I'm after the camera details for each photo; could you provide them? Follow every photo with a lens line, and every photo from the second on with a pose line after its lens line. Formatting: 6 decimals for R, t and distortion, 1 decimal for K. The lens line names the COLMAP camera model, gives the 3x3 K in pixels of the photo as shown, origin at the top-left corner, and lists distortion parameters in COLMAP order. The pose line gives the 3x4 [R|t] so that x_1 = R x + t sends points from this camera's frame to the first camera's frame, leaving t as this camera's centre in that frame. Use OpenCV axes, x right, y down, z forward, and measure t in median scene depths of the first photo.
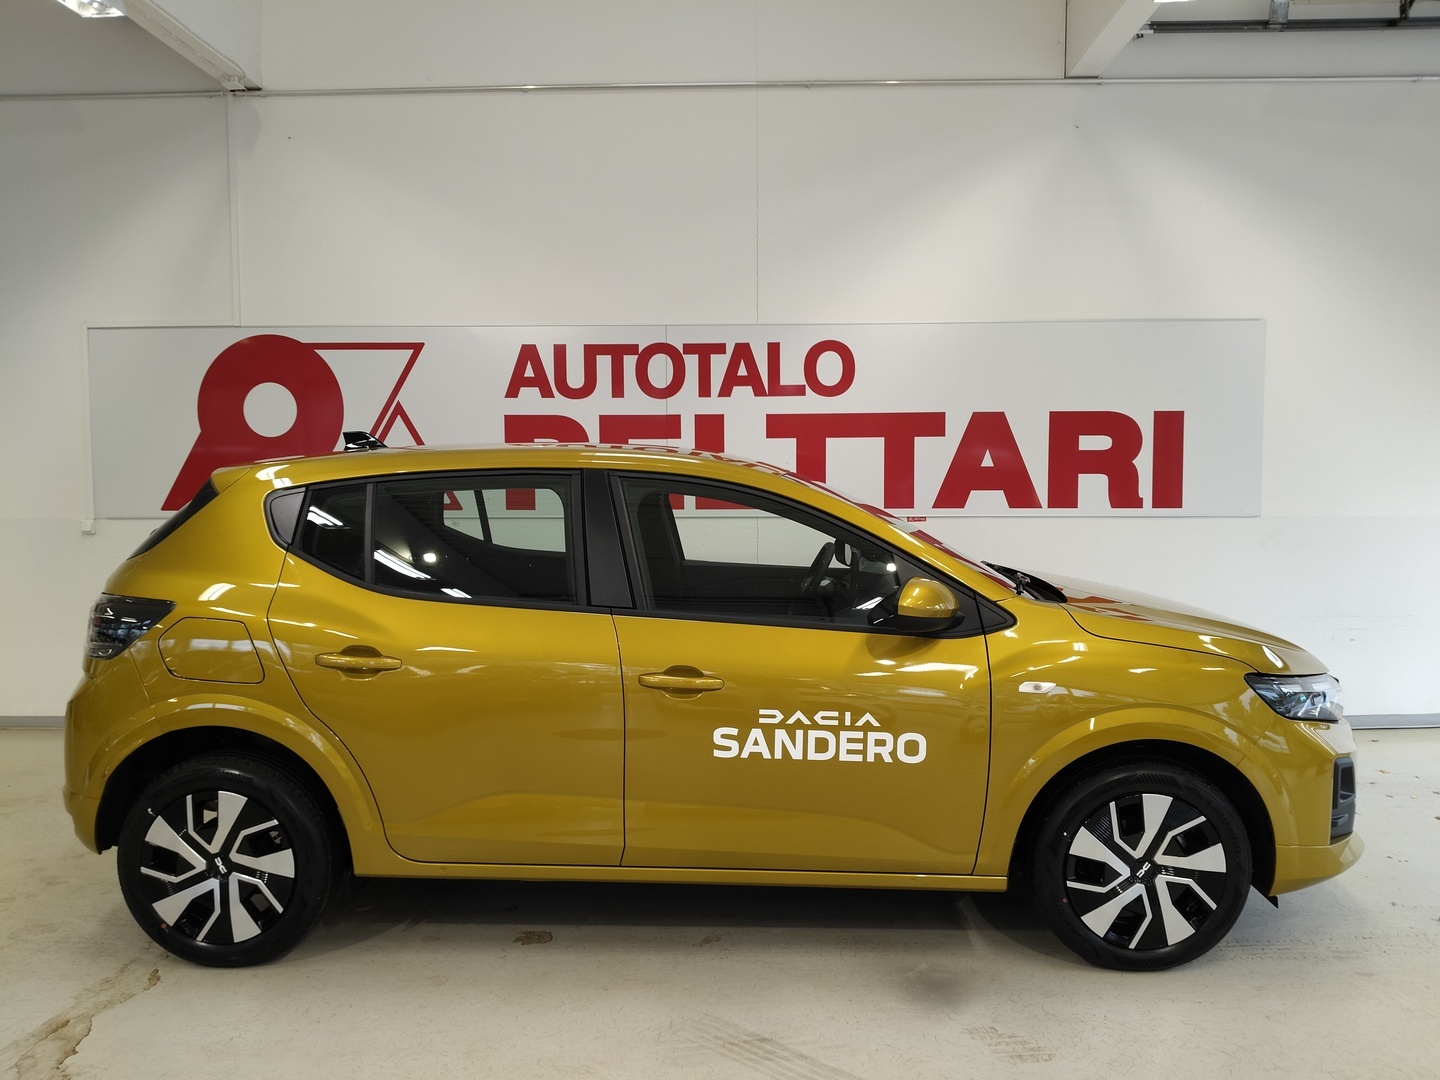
lens RADIAL K [[1089.6, 0, 720.0], [0, 1089.6, 540.0], [0, 0, 1]] dist [0.077028, -0.163813]
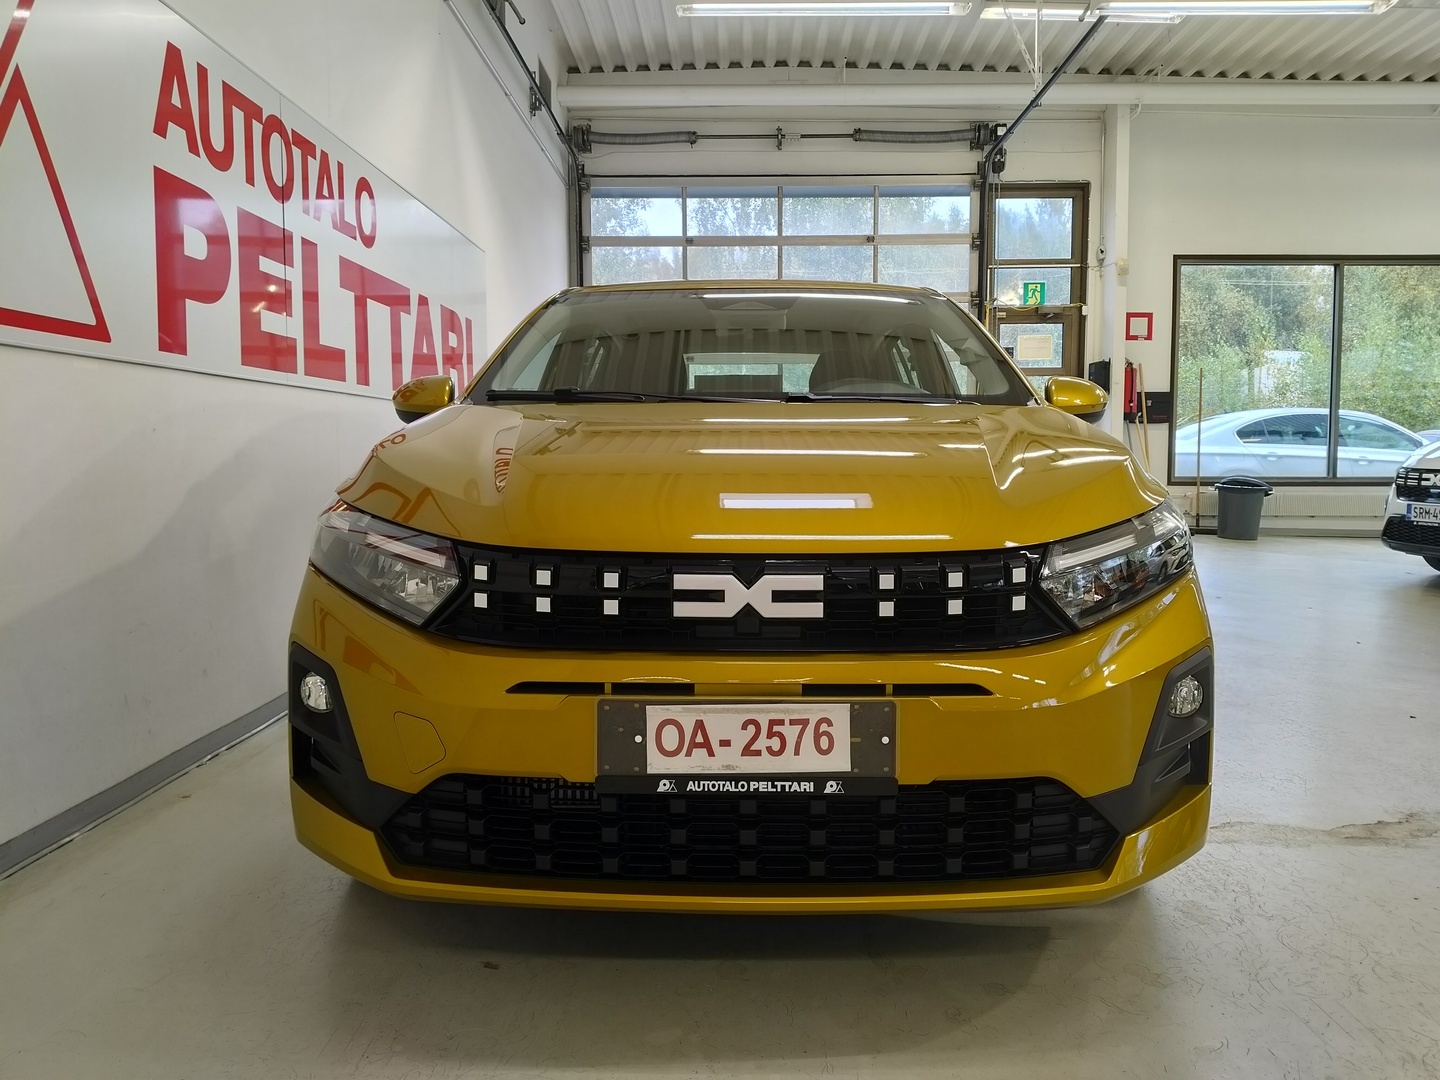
lens RADIAL K [[1079.8, 0, 707.4], [0, 1079.8, 545.7], [0, 0, 1]] dist [0.058923, -0.153140]
pose [[-0.011534, -0.086223, 0.996209, -0.738114], [0.071080, 0.993684, 0.086828, 0.040522], [-0.997404, 0.071812, -0.005332, 0.763065]]
